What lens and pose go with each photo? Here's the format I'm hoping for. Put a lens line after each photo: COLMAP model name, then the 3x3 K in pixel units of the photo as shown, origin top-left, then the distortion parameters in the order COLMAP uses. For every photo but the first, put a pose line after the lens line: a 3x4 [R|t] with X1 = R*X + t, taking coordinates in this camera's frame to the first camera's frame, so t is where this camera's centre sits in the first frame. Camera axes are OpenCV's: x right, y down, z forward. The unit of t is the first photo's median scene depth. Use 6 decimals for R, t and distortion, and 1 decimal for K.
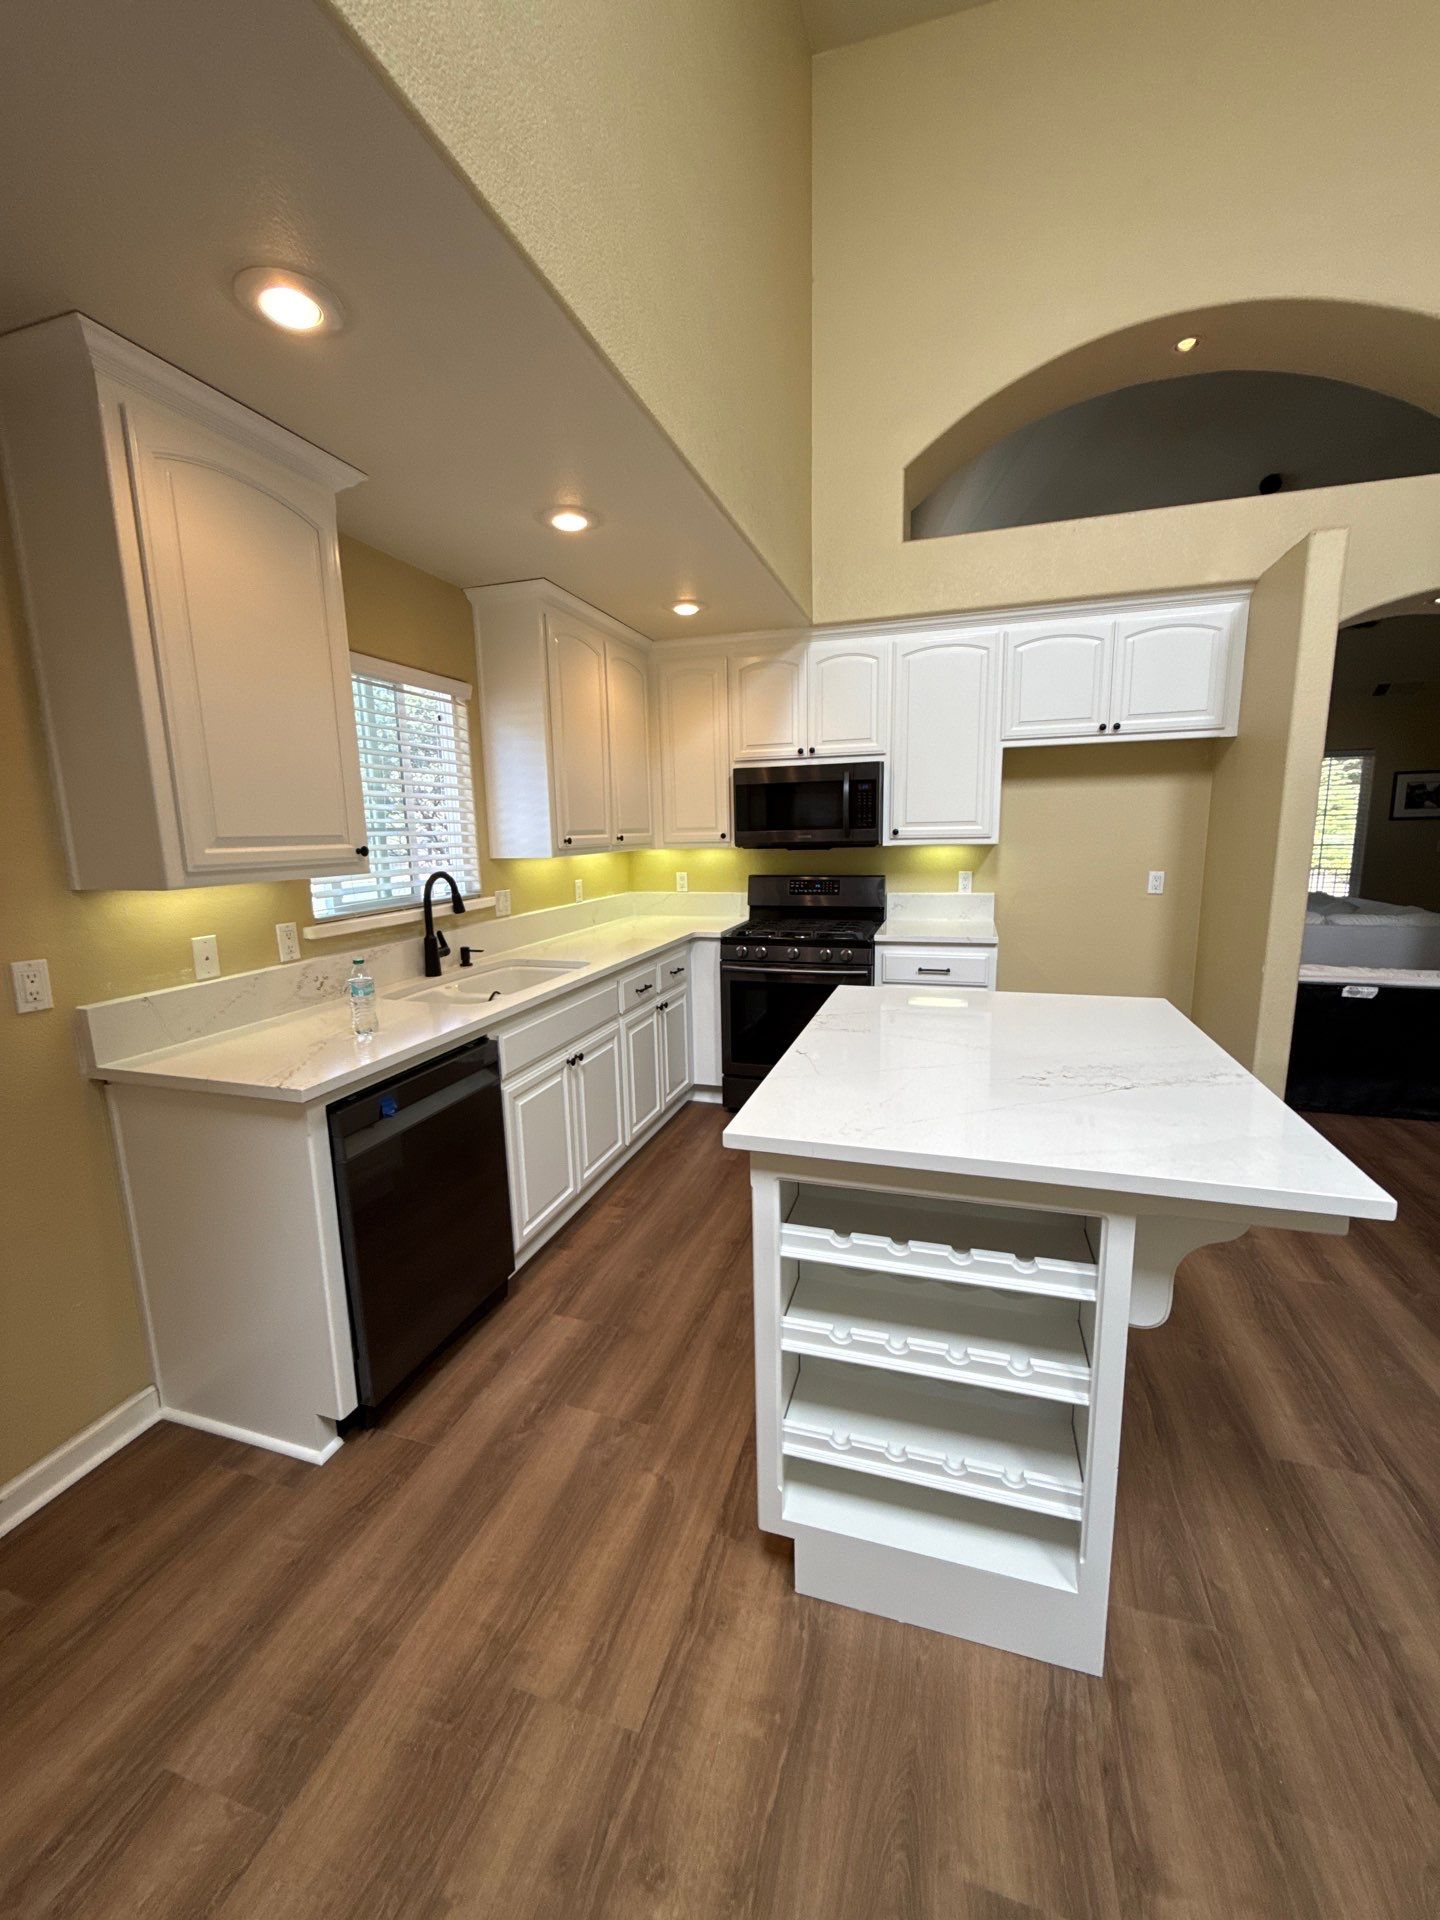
lens RADIAL K [[761.3, 0, 721.2], [0, 761.3, 960.3], [0, 0, 1]] dist [-0.001630, -0.000144]
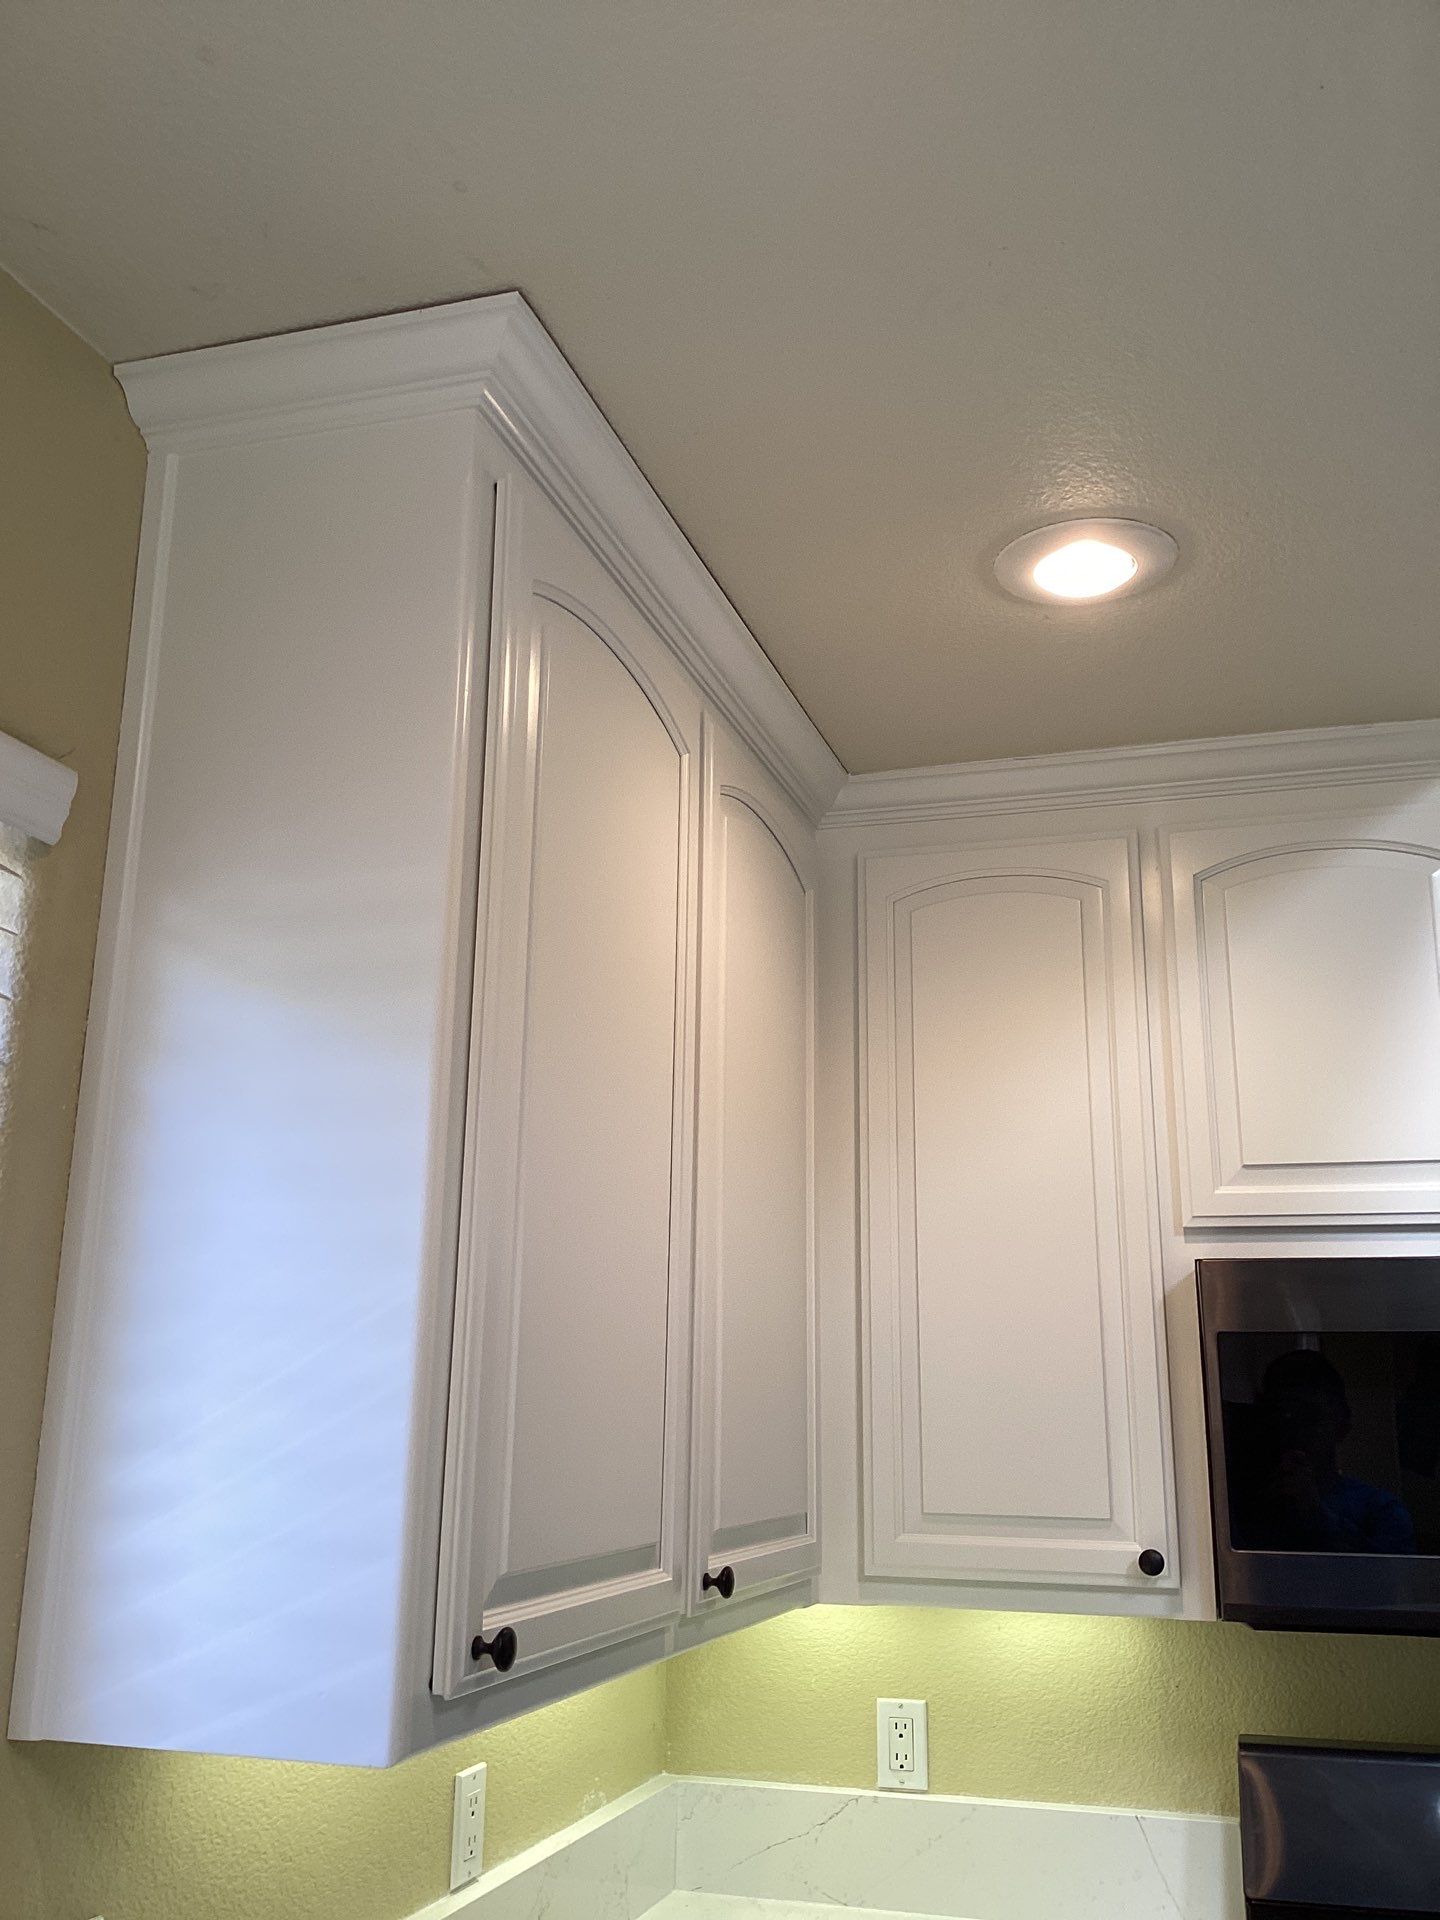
lens RADIAL K [[1716.9, 0, 720.5], [0, 1716.9, 948.3], [0, 0, 1]] dist [0.088382, -0.172581]
pose [[0.999504, 0.031008, -0.005455, -0.147673], [-0.030422, 0.906561, -0.420976, -0.131075], [-0.008108, 0.420934, 0.907055, 0.566139]]
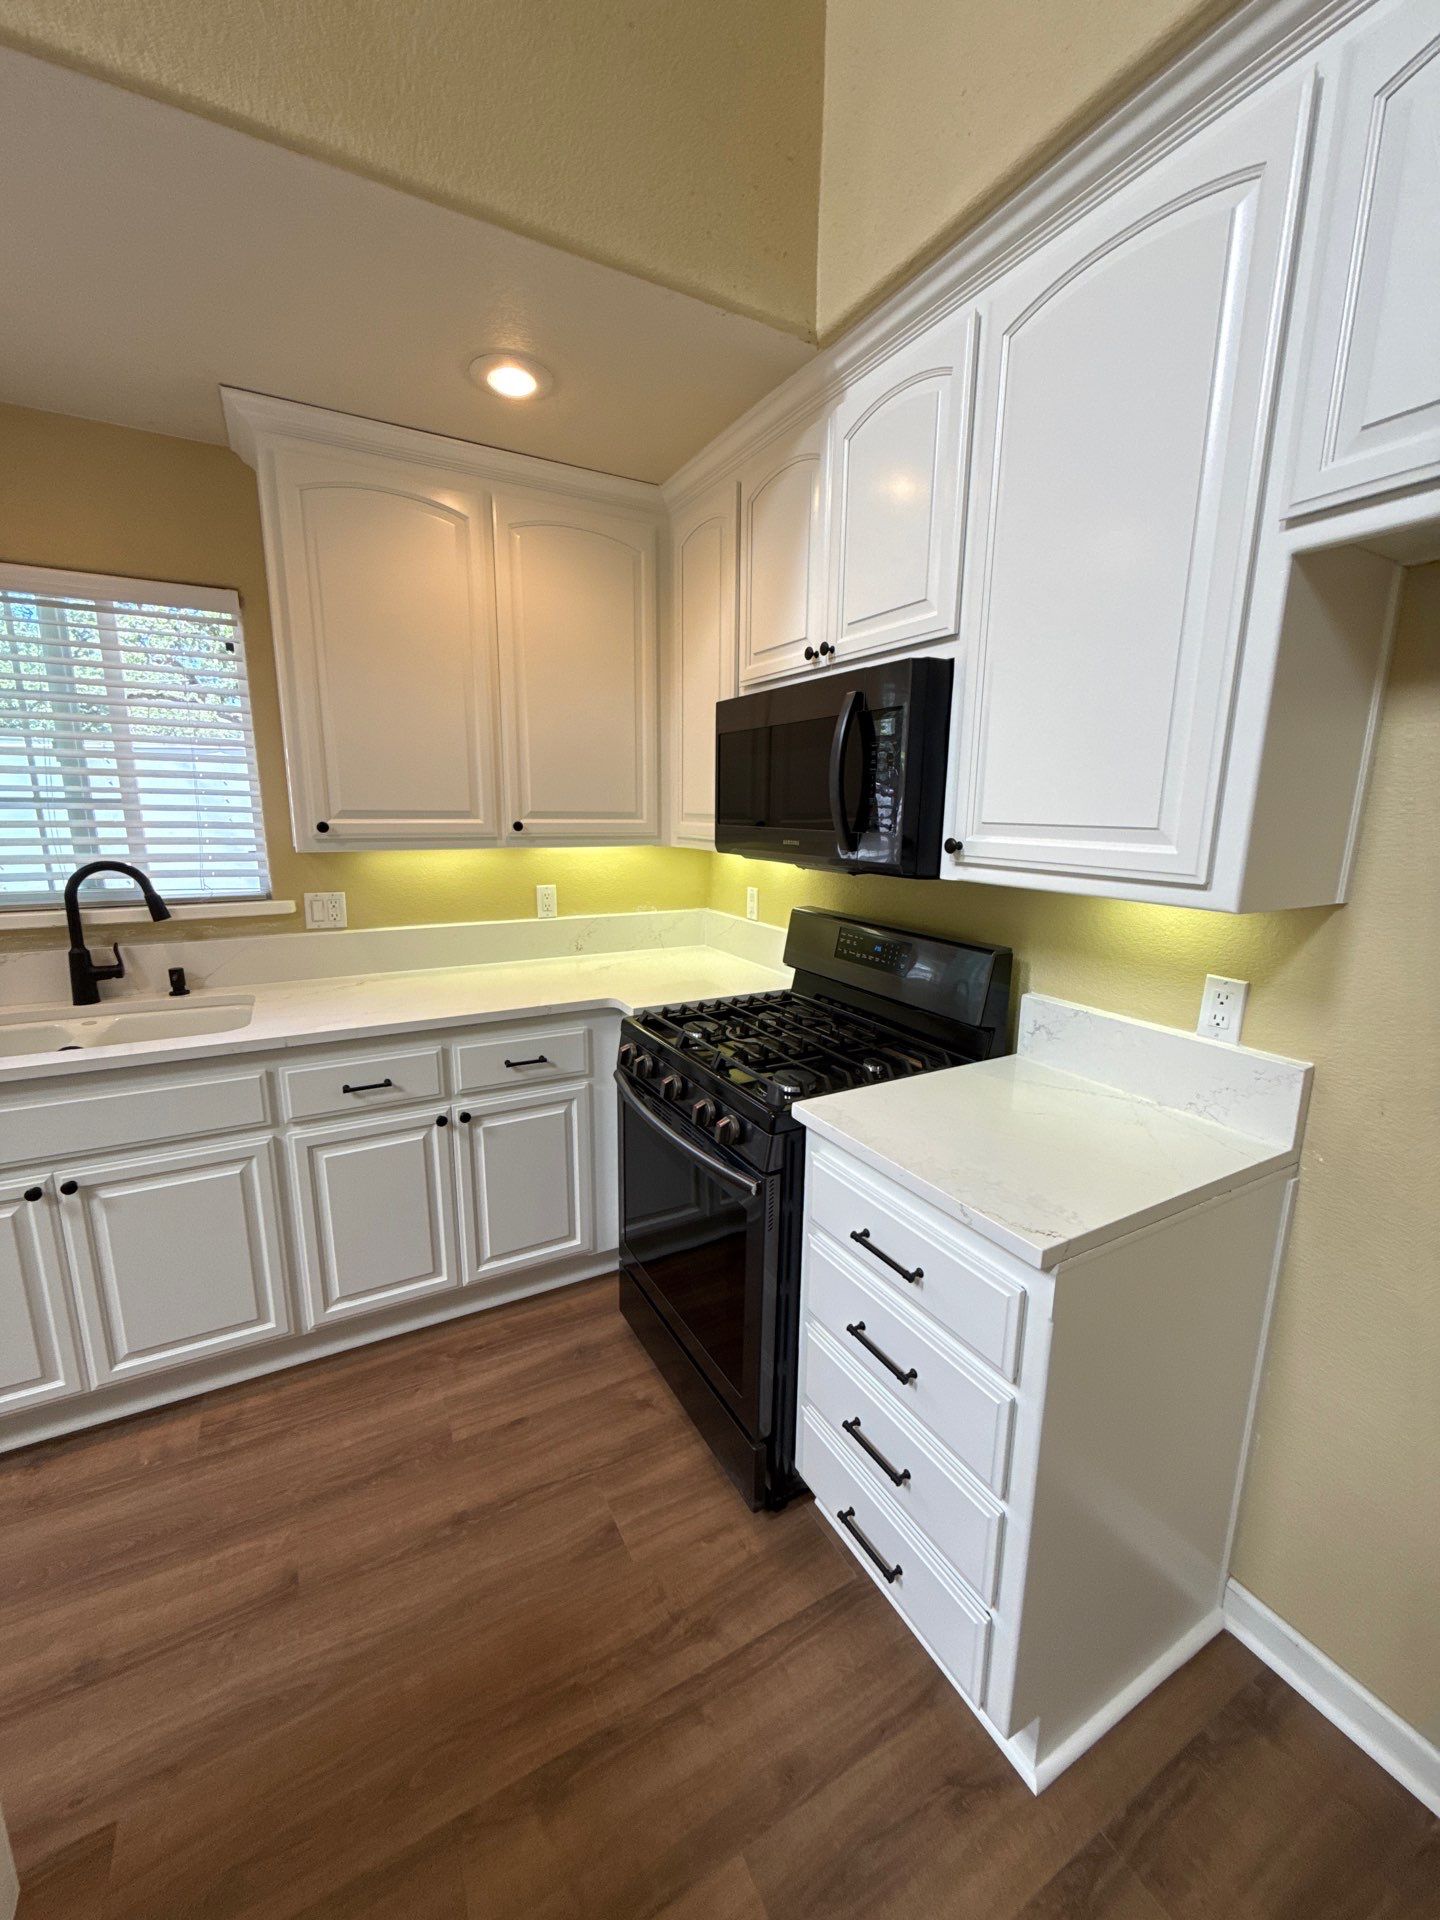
lens RADIAL K [[761.3, 0, 721.2], [0, 761.3, 960.3], [0, 0, 1]] dist [-0.001630, -0.000144]
pose [[0.727001, 0.167382, -0.665923, 0.452004], [-0.146021, 0.985337, 0.088255, -0.144310], [0.670931, 0.033078, 0.740782, 0.720915]]
